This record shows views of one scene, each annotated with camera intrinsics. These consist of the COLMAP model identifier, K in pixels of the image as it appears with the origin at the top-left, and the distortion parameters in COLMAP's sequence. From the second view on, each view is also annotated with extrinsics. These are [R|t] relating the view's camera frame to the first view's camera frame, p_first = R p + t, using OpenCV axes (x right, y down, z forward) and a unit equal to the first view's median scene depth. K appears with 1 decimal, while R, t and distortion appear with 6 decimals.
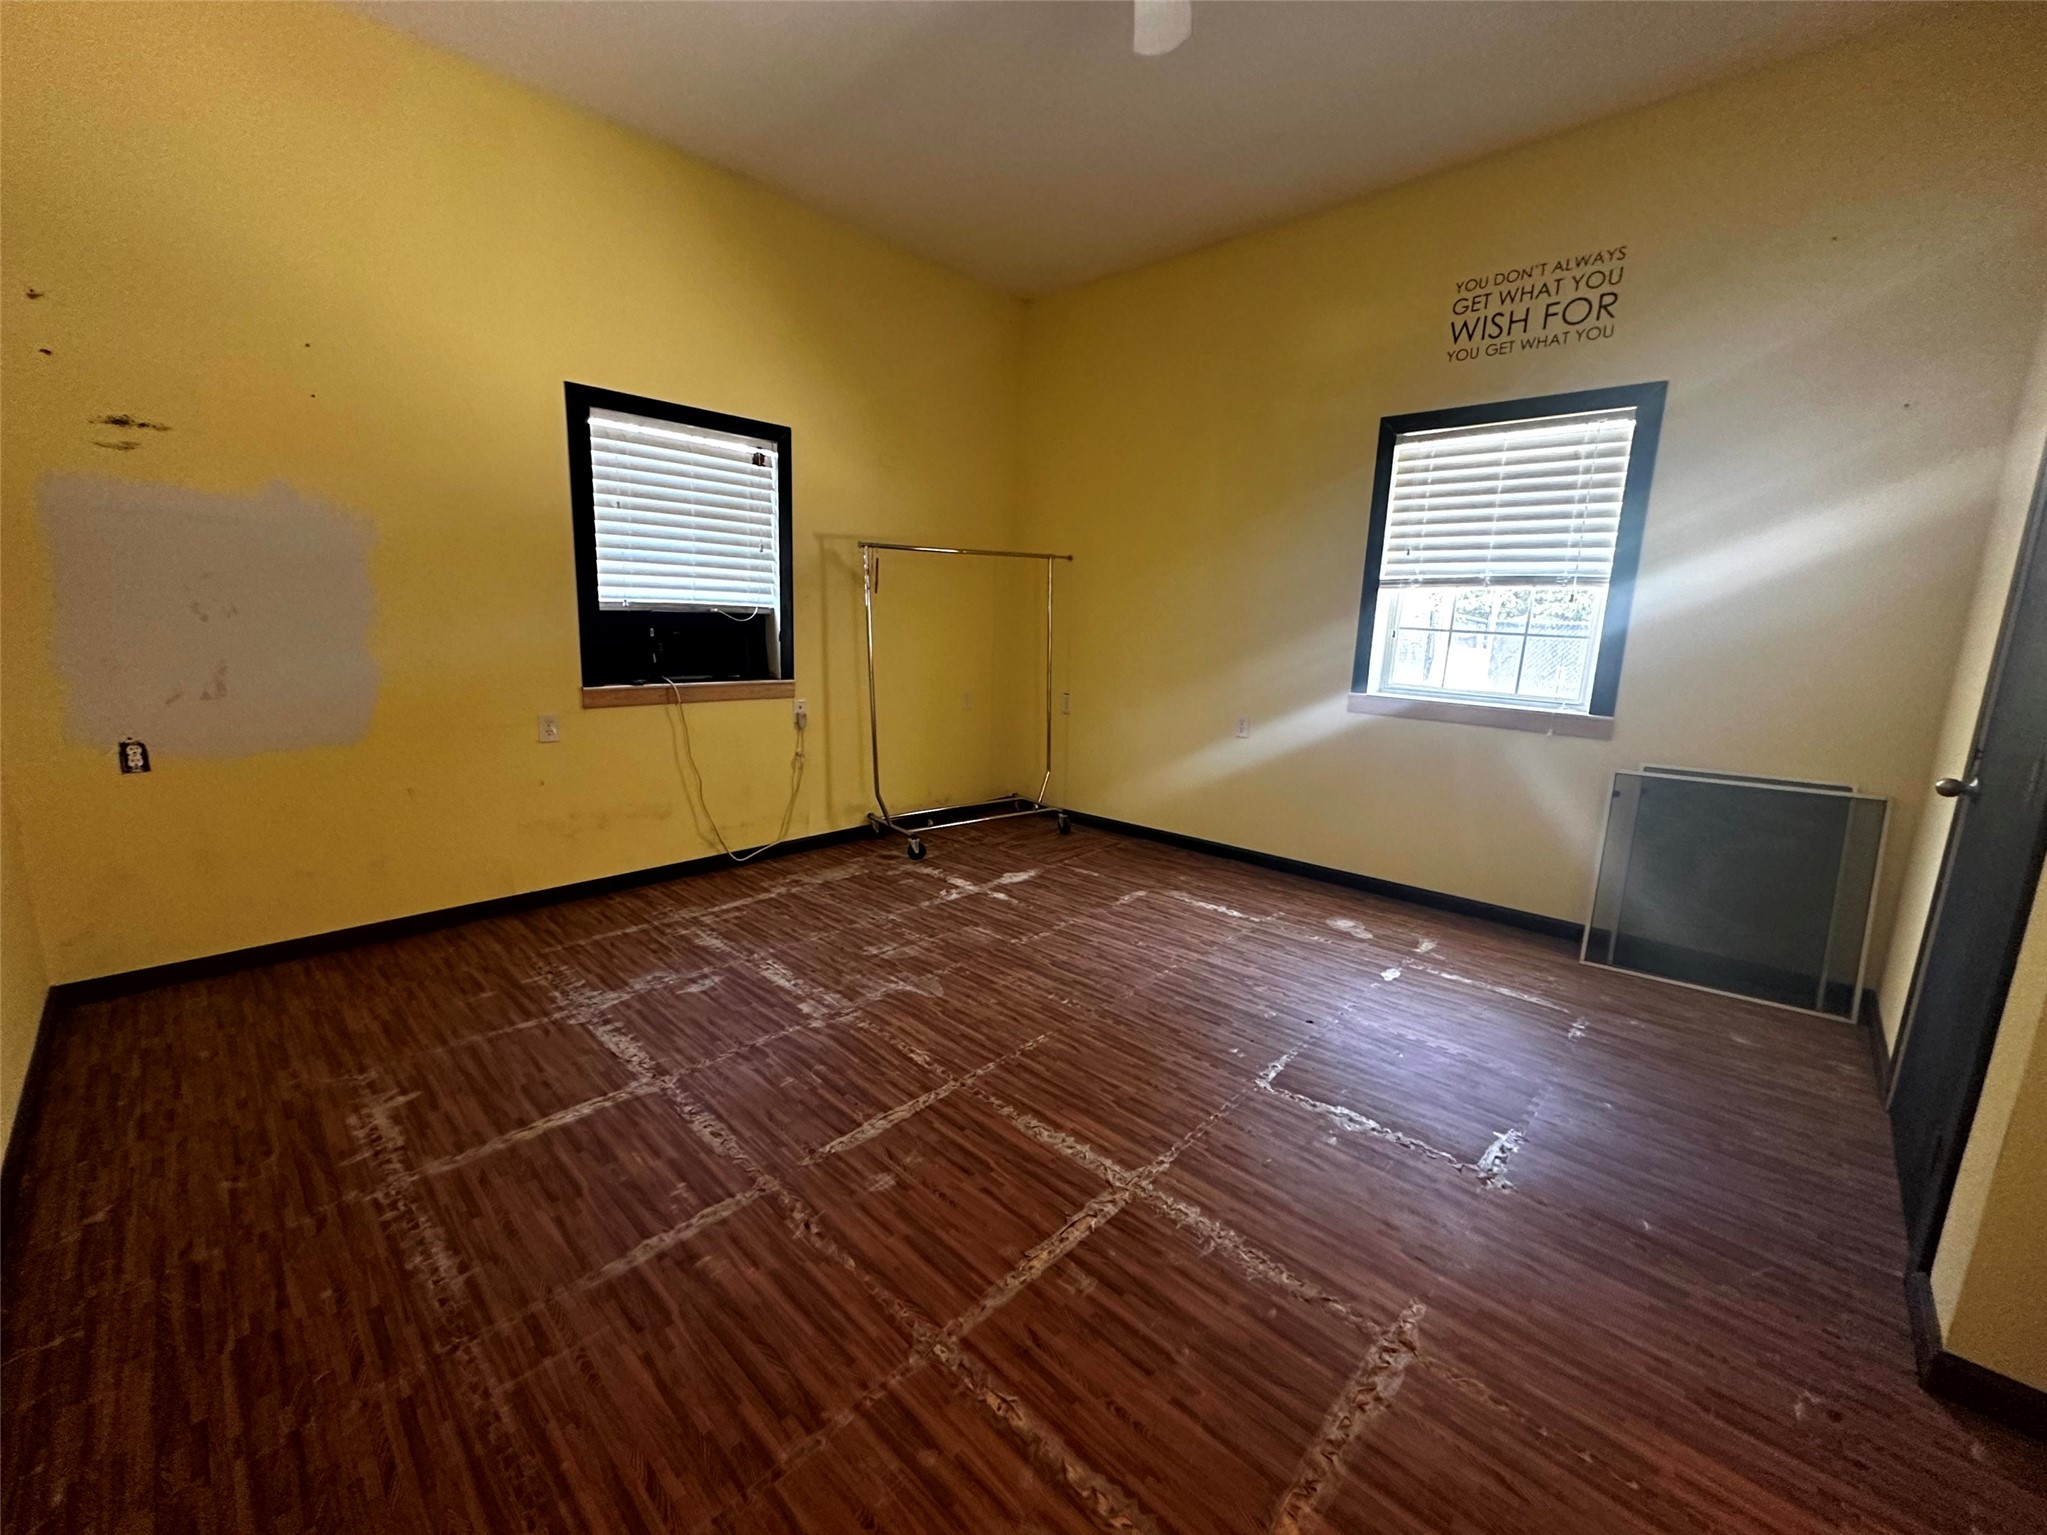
lens RADIAL K [[814.8, 0, 1020.3], [0, 814.8, 772.0], [0, 0, 1]] dist [-0.002396, 0.000444]
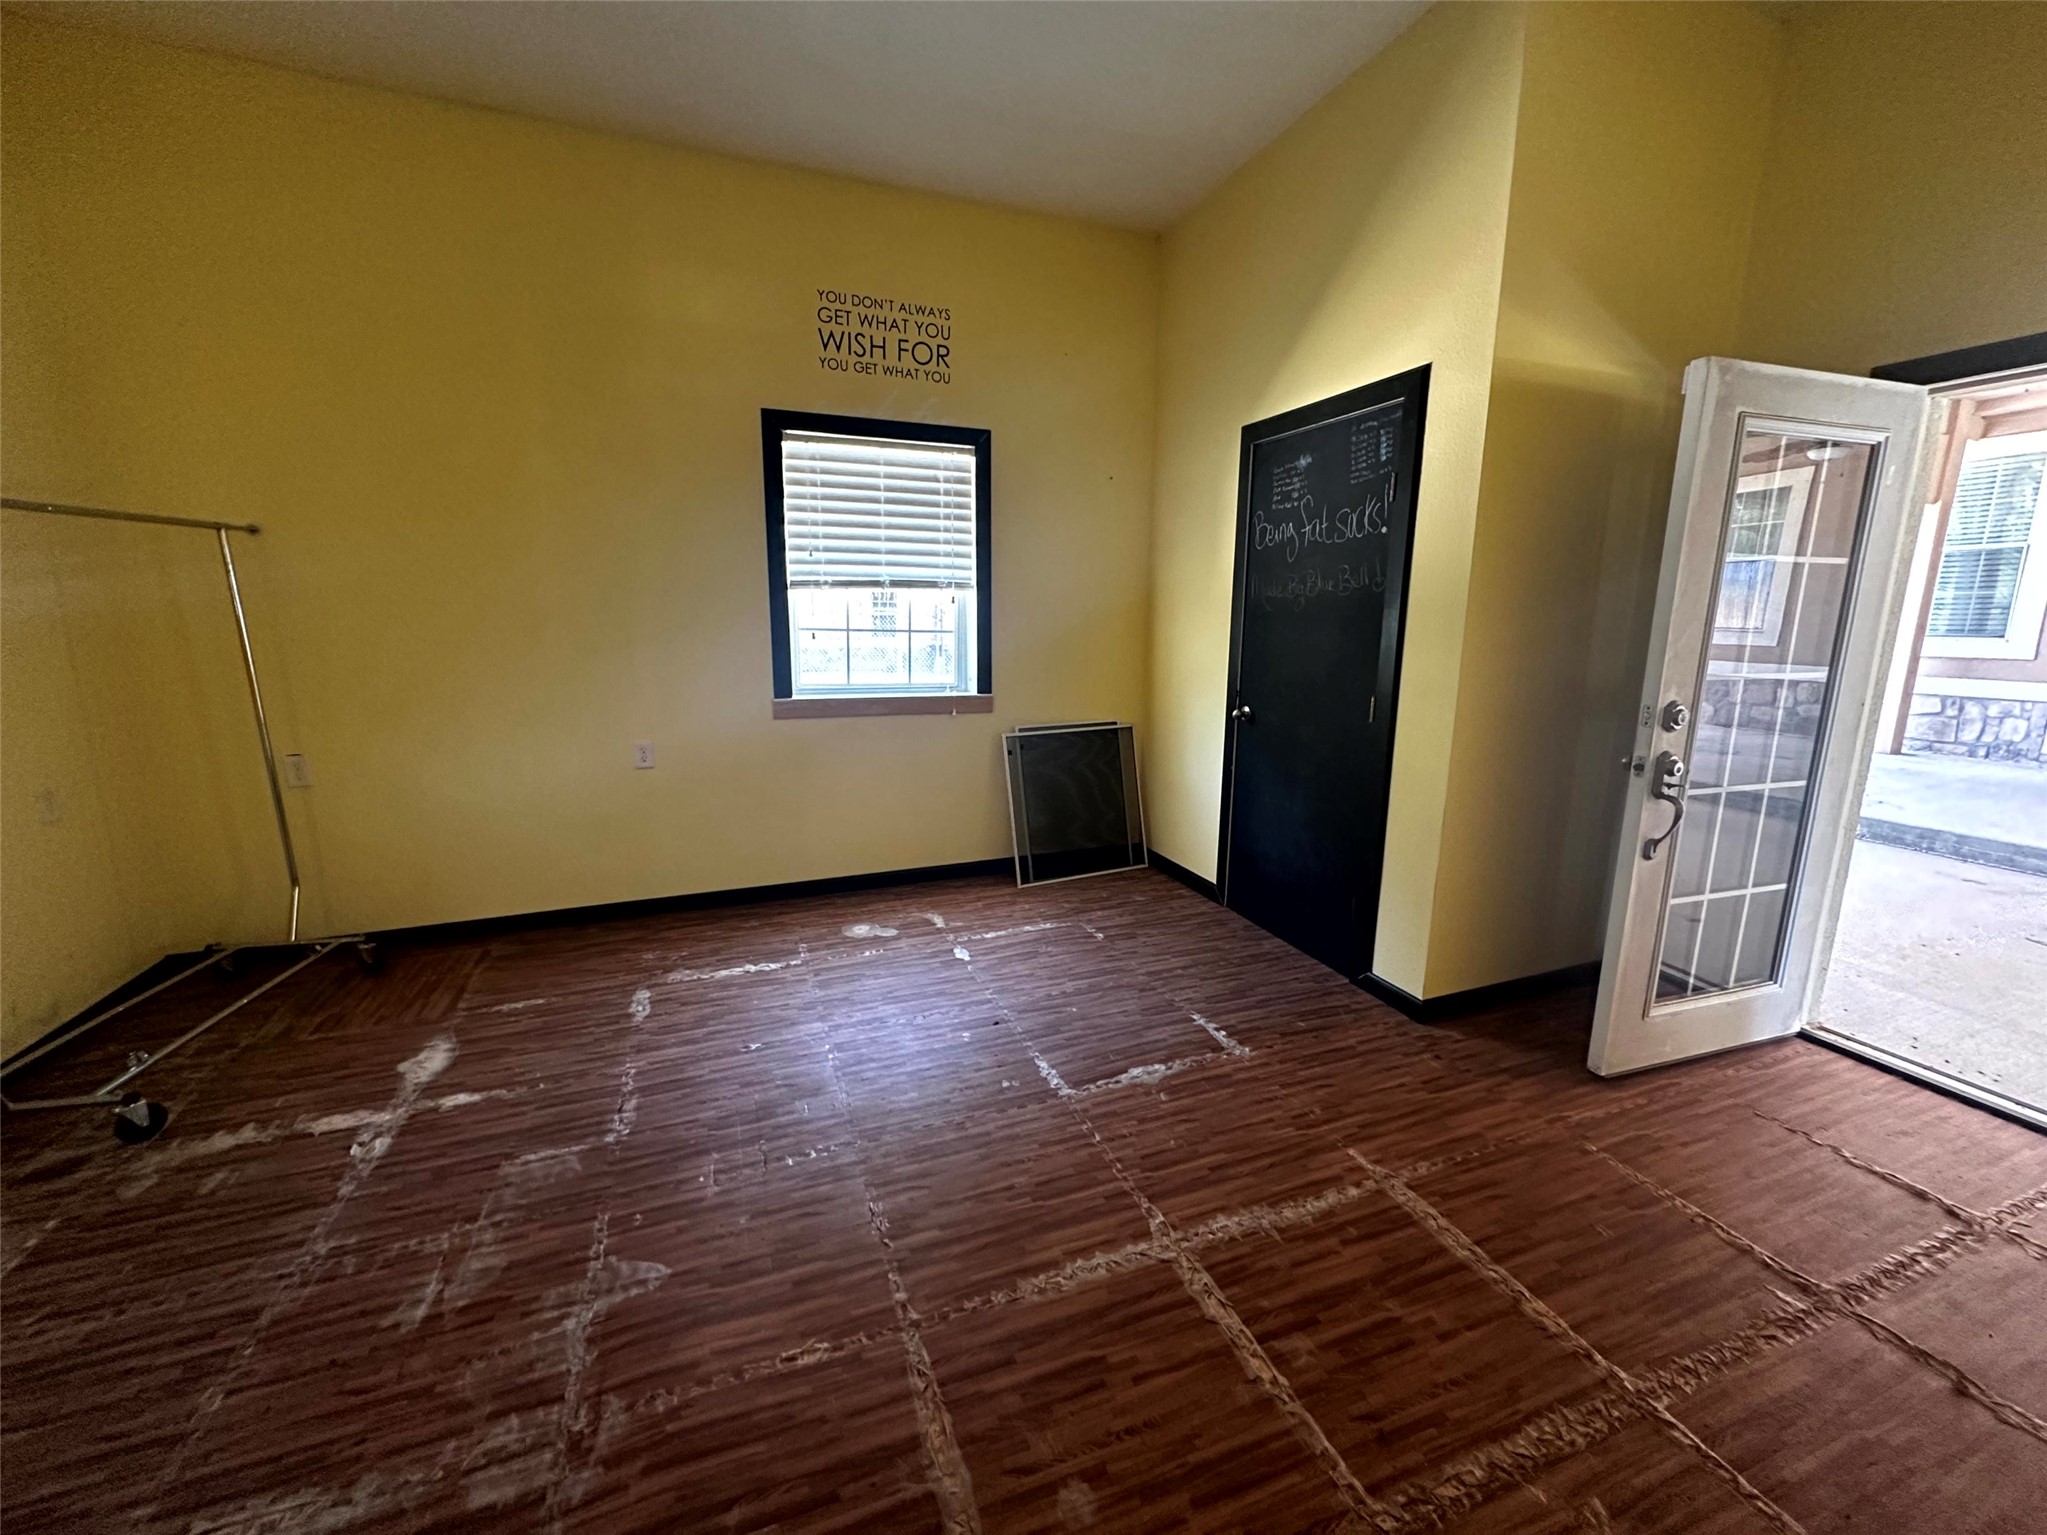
lens RADIAL K [[814.8, 0, 1023.6], [0, 814.8, 769.6], [0, 0, 1]] dist [-0.002396, 0.000444]
pose [[0.434313, -0.196843, 0.878991, -0.364232], [0.176070, 0.975559, 0.131472, -0.103990], [-0.883386, 0.097663, 0.458356, 0.365214]]
